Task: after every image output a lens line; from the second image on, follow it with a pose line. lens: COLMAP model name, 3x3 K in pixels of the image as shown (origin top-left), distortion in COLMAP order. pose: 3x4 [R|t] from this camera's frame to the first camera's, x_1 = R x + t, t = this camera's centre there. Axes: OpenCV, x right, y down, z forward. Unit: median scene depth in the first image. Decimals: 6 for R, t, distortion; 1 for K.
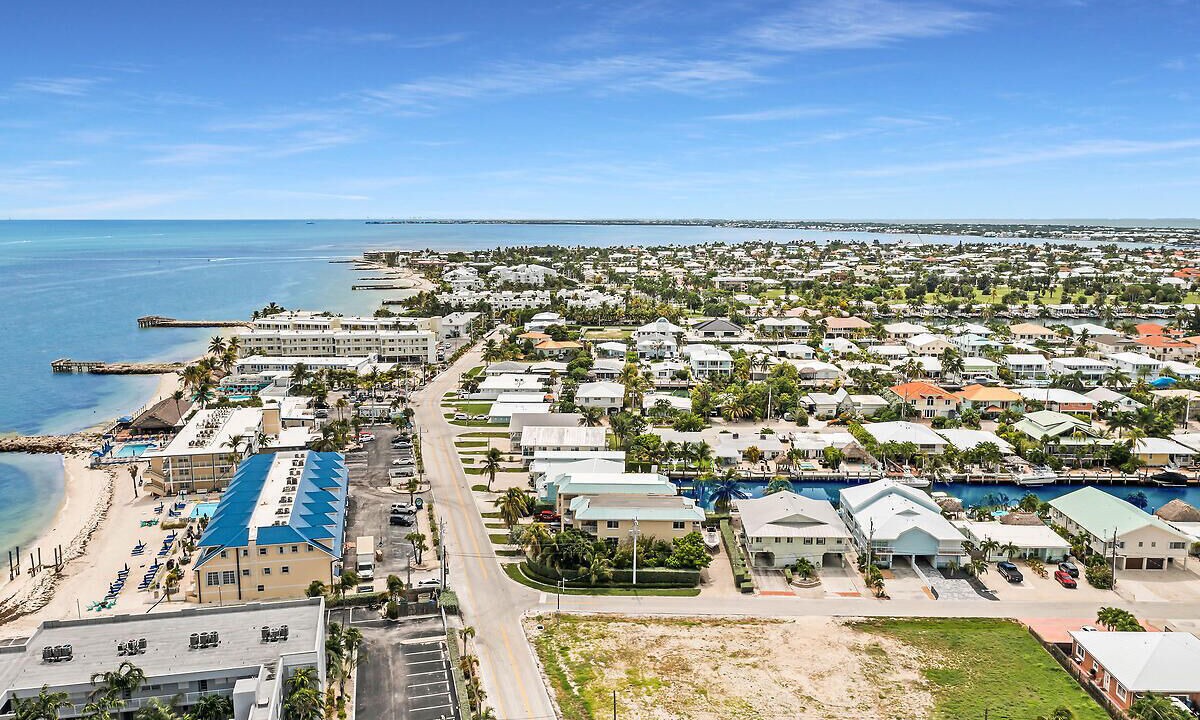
lens RADIAL K [[918.4, 0, 600.0], [0, 918.4, 360.0], [0, 0, 1]] dist [-0.001525, -0.001225]
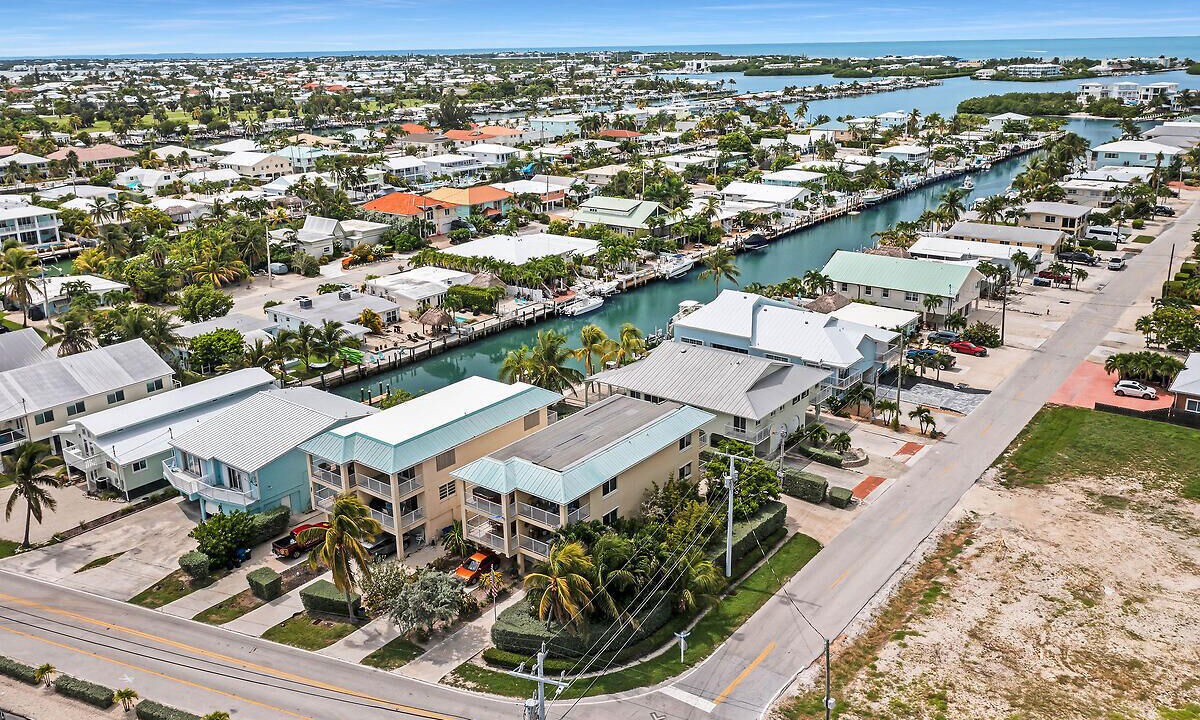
lens RADIAL K [[954.2, 0, 600.0], [0, 954.2, 360.0], [0, 0, 1]] dist [-0.000772, 0.001707]
pose [[0.585046, -0.265776, 0.766214, -0.376955], [0.138719, 0.963648, 0.228341, 0.001284], [-0.799048, -0.027302, 0.600647, 0.758224]]
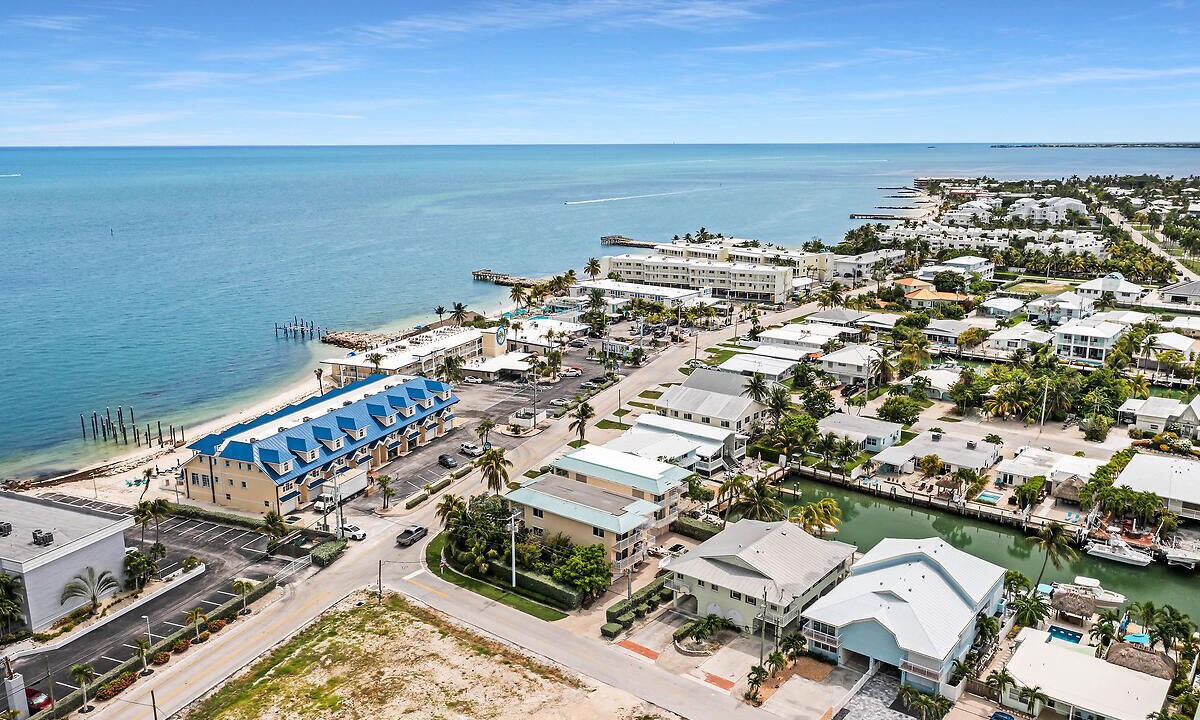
lens RADIAL K [[918.4, 0, 600.0], [0, 918.4, 360.0], [0, 0, 1]] dist [-0.001525, -0.001225]
pose [[0.808750, 0.130994, -0.573380, 0.569723], [-0.084916, 0.990674, 0.106555, -0.062065], [0.581990, -0.037487, 0.812331, 0.369973]]
